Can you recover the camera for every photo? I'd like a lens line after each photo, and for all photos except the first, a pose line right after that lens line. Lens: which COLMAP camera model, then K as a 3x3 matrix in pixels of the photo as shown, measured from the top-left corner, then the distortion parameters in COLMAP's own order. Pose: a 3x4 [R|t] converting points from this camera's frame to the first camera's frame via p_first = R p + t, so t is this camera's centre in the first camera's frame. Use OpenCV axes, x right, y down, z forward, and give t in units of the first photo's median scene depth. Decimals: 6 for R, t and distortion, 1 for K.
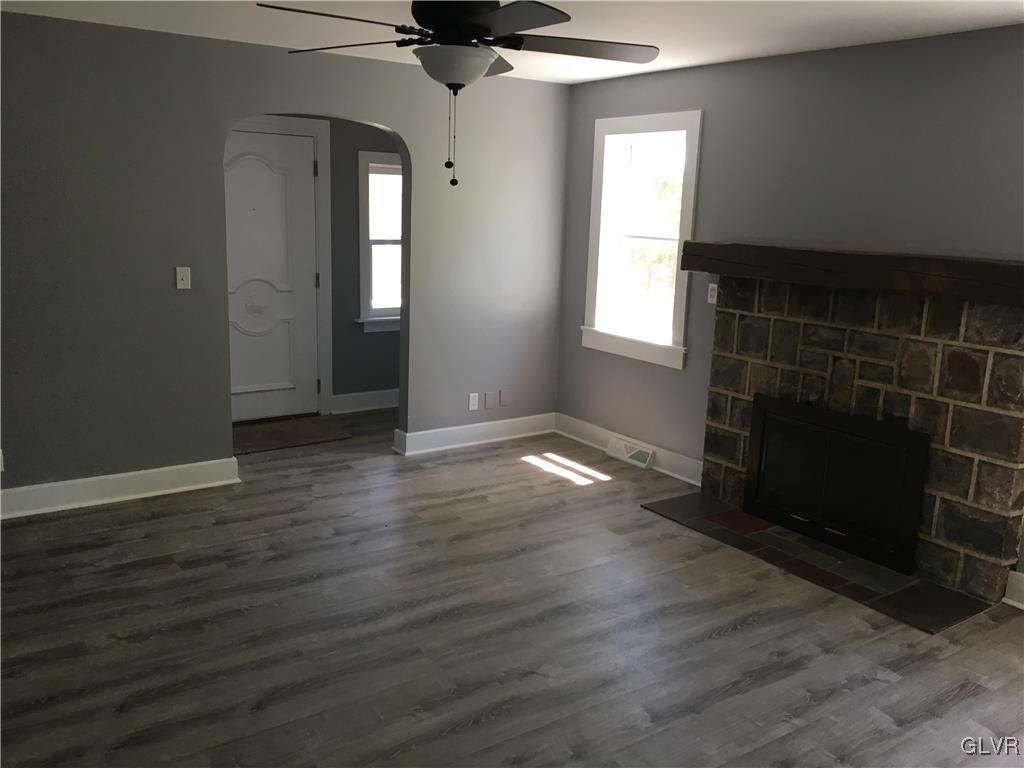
lens RADIAL K [[872.0, 0, 511.5], [0, 872.0, 383.3], [0, 0, 1]] dist [0.052391, -0.032170]
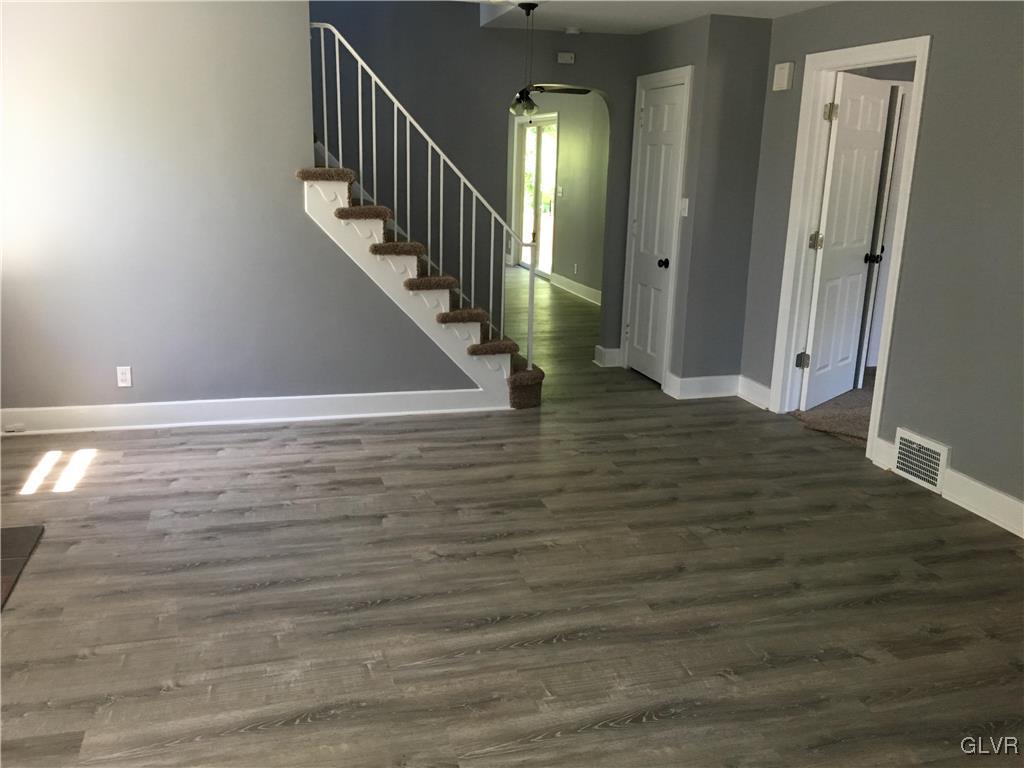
lens RADIAL K [[872.0, 0, 511.3], [0, 872.0, 383.8], [0, 0, 1]] dist [0.052391, -0.032170]
pose [[-0.945385, -0.137044, 0.295748, -0.339750], [0.008912, 0.896116, 0.443731, -0.339177], [-0.325835, 0.422132, -0.845953, 1.729452]]
